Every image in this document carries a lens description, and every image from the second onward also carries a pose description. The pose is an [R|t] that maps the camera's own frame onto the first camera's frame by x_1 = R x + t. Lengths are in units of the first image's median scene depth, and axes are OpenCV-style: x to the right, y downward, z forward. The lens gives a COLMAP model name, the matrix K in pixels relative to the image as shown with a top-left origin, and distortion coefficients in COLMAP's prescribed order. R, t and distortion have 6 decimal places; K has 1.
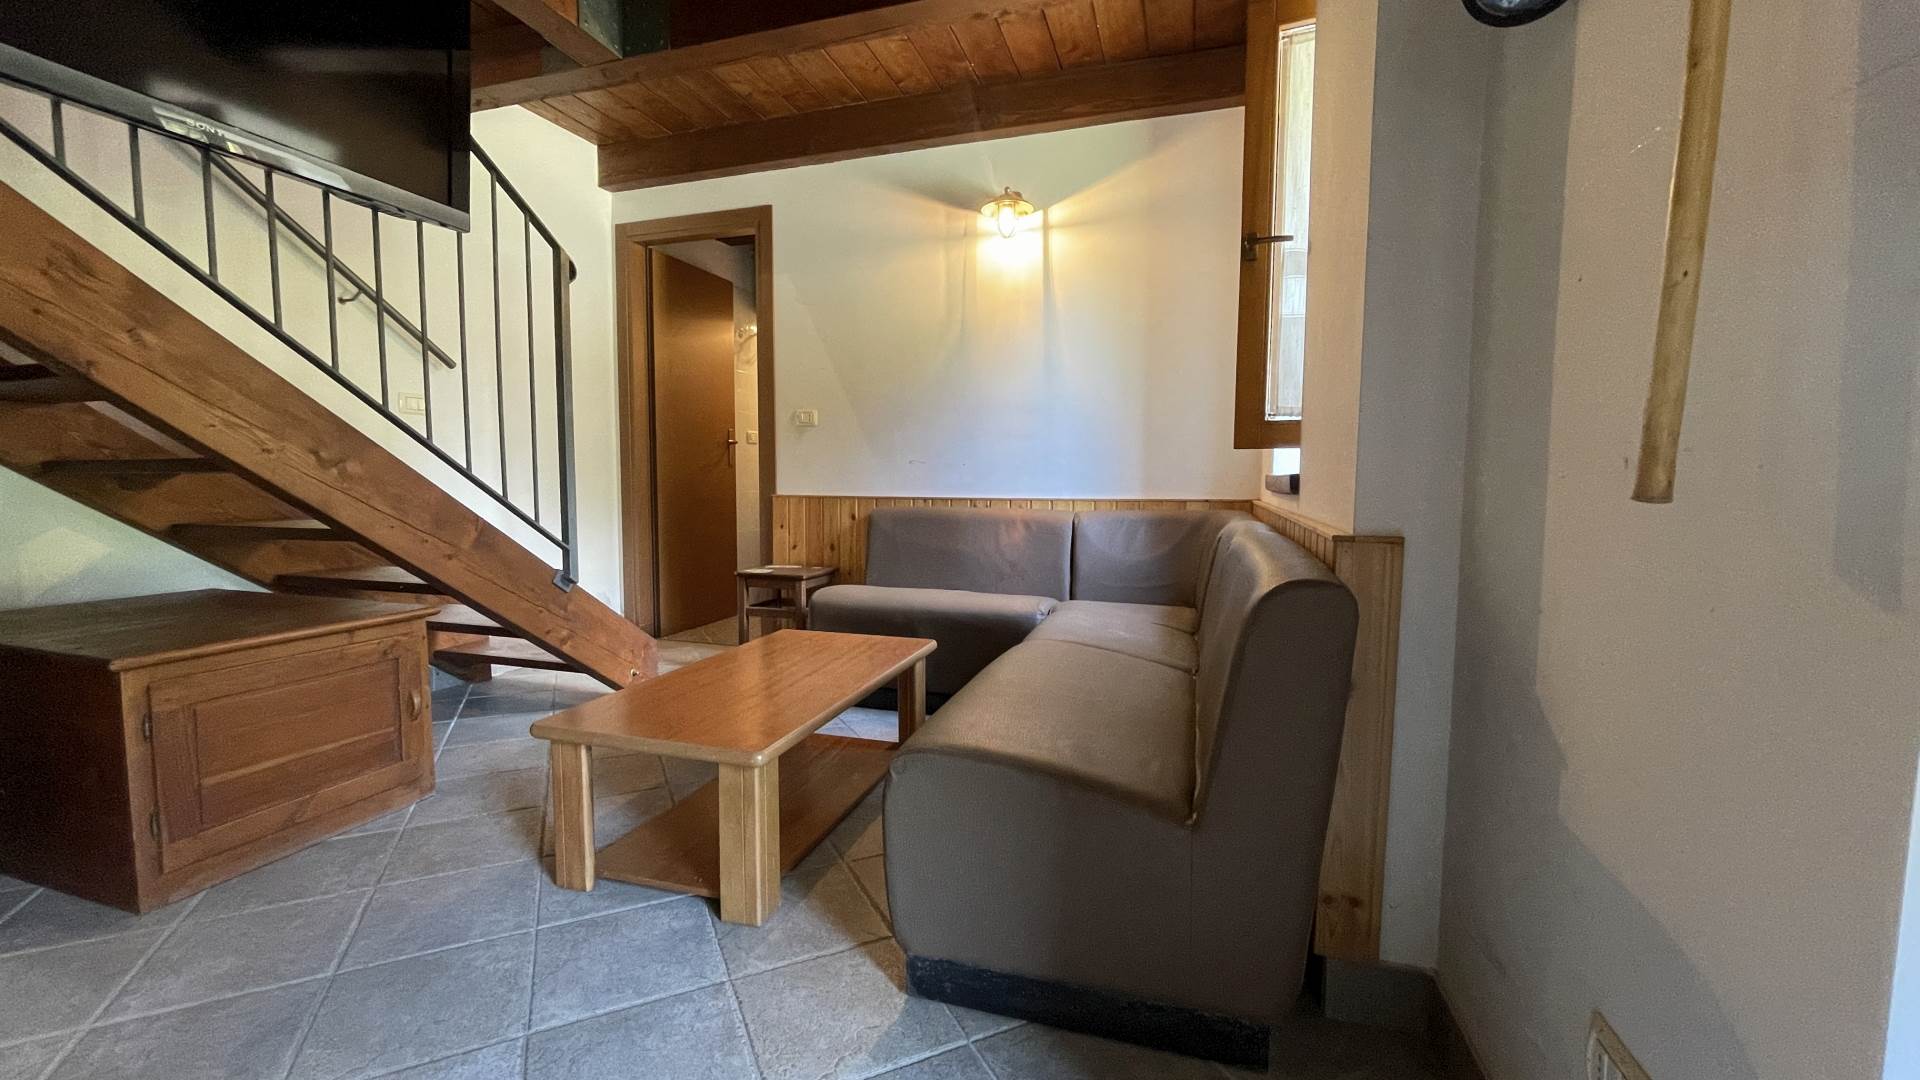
lens RADIAL K [[782.6, 0, 952.6], [0, 782.6, 536.1], [0, 0, 1]] dist [0.000025, 0.000074]
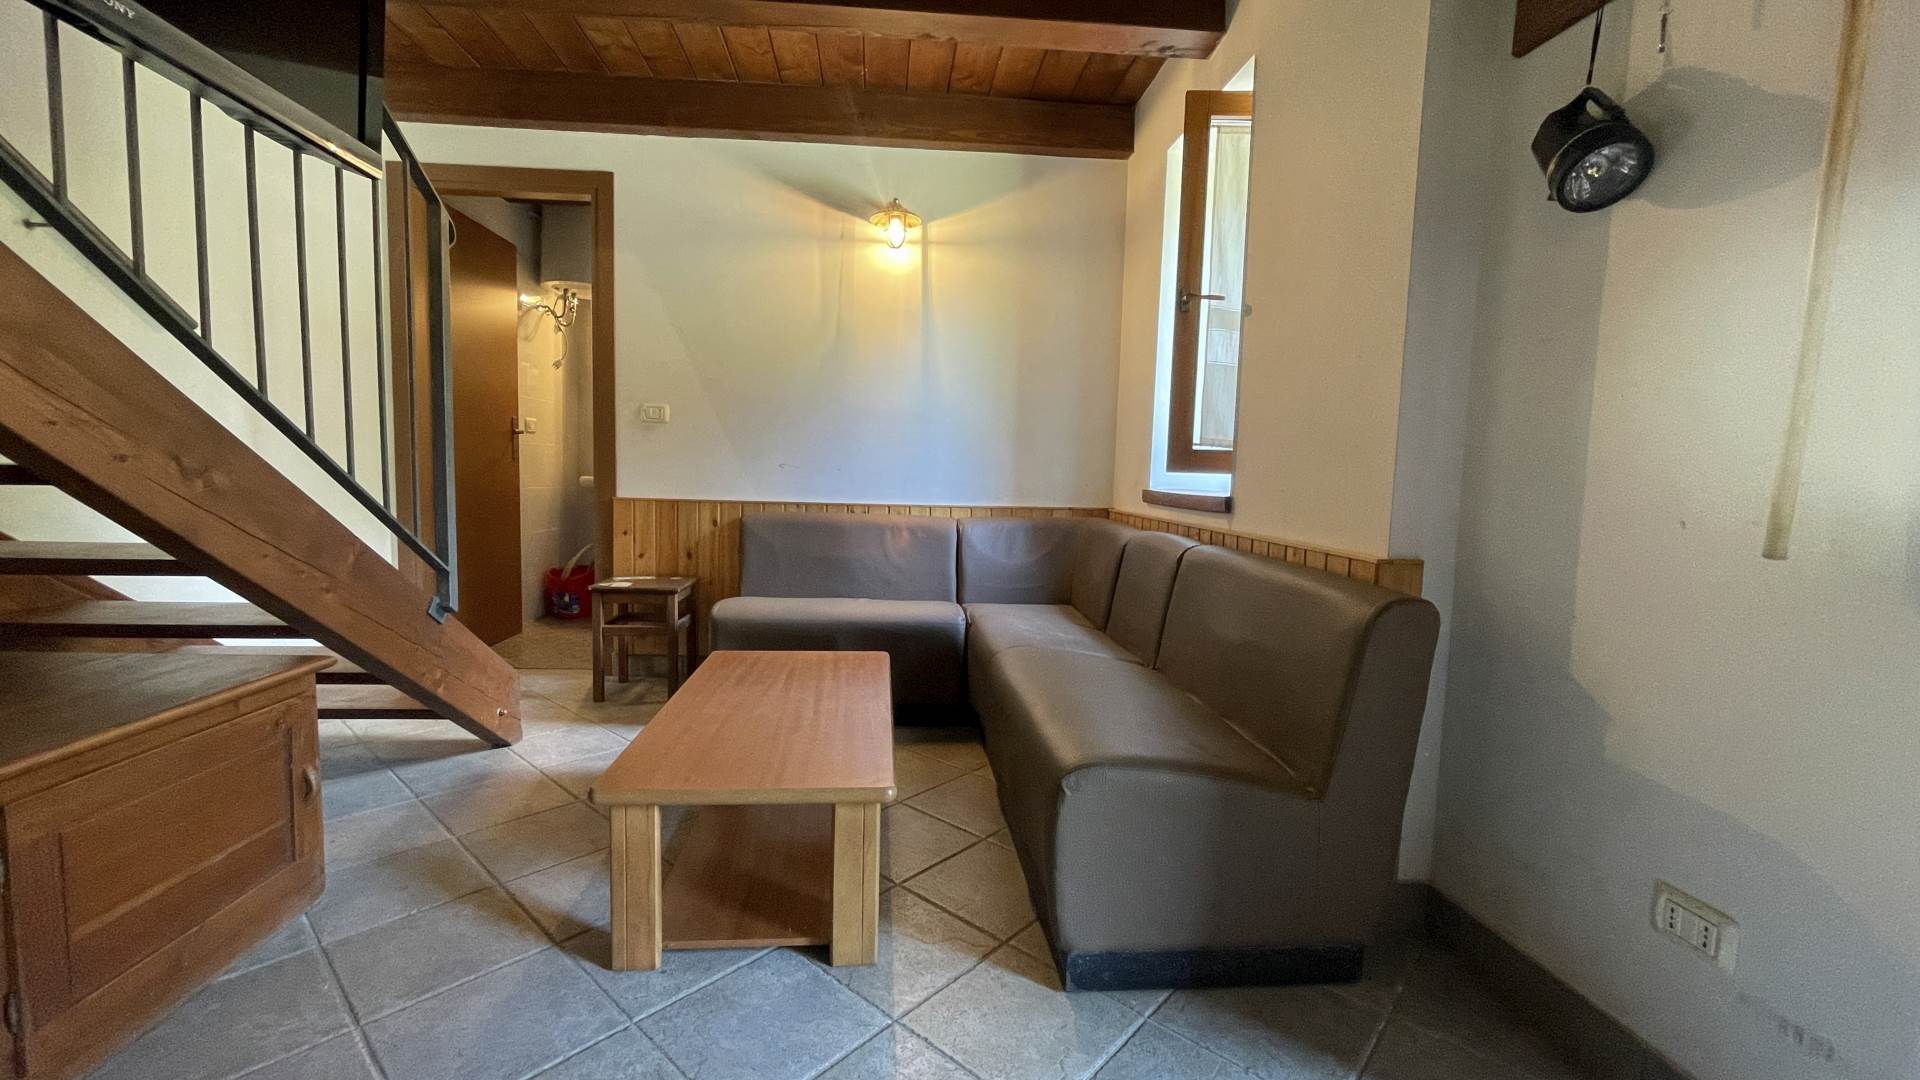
lens RADIAL K [[782.6, 0, 952.6], [0, 782.6, 536.1], [0, 0, 1]] dist [0.000025, 0.000074]
pose [[0.924963, -0.012158, 0.379864, -0.356226], [0.006280, 0.999841, 0.016710, -0.035833], [-0.380006, -0.013071, 0.924892, 0.041845]]
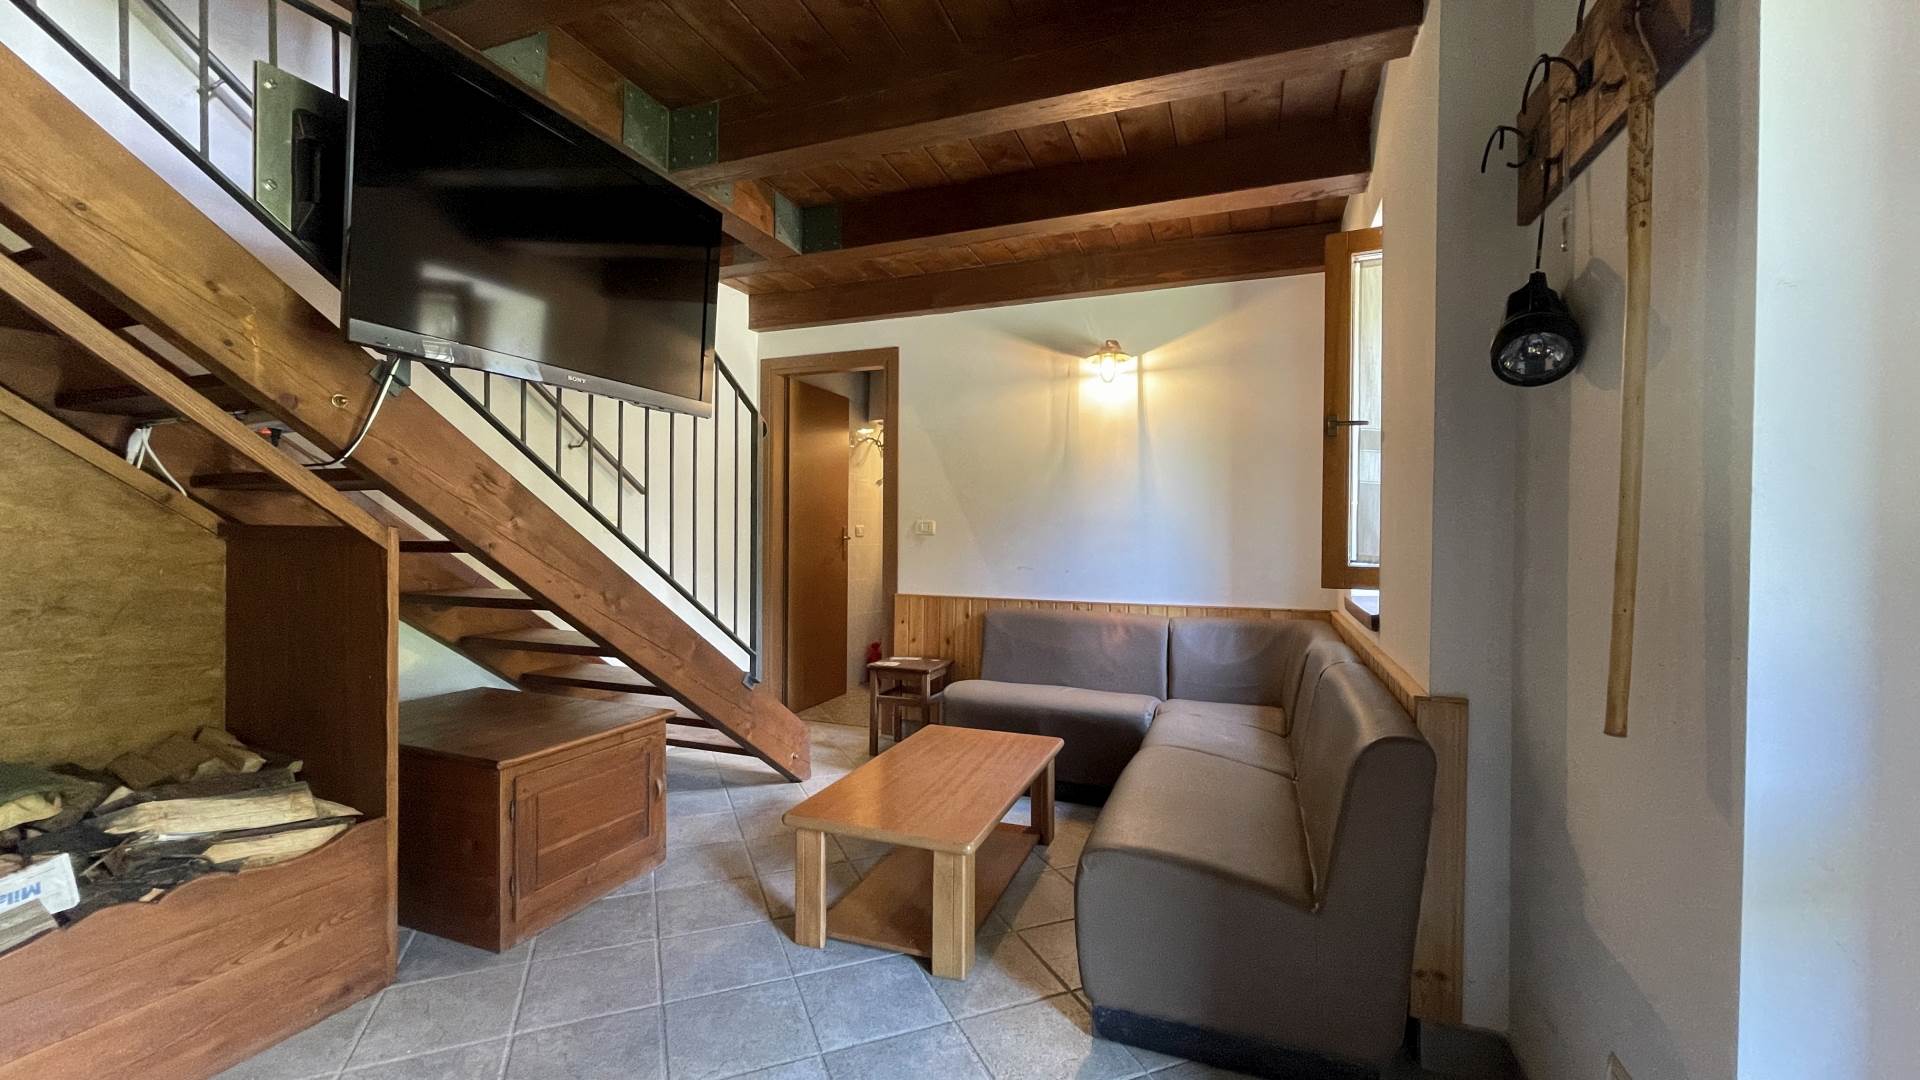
lens RADIAL K [[782.6, 0, 952.6], [0, 782.6, 536.1], [0, 0, 1]] dist [0.000025, 0.000074]
pose [[0.998047, 0.002216, -0.062436, -0.125826], [-0.006593, 0.997526, -0.069983, -0.097088], [0.062126, 0.070257, 0.995592, -0.230845]]
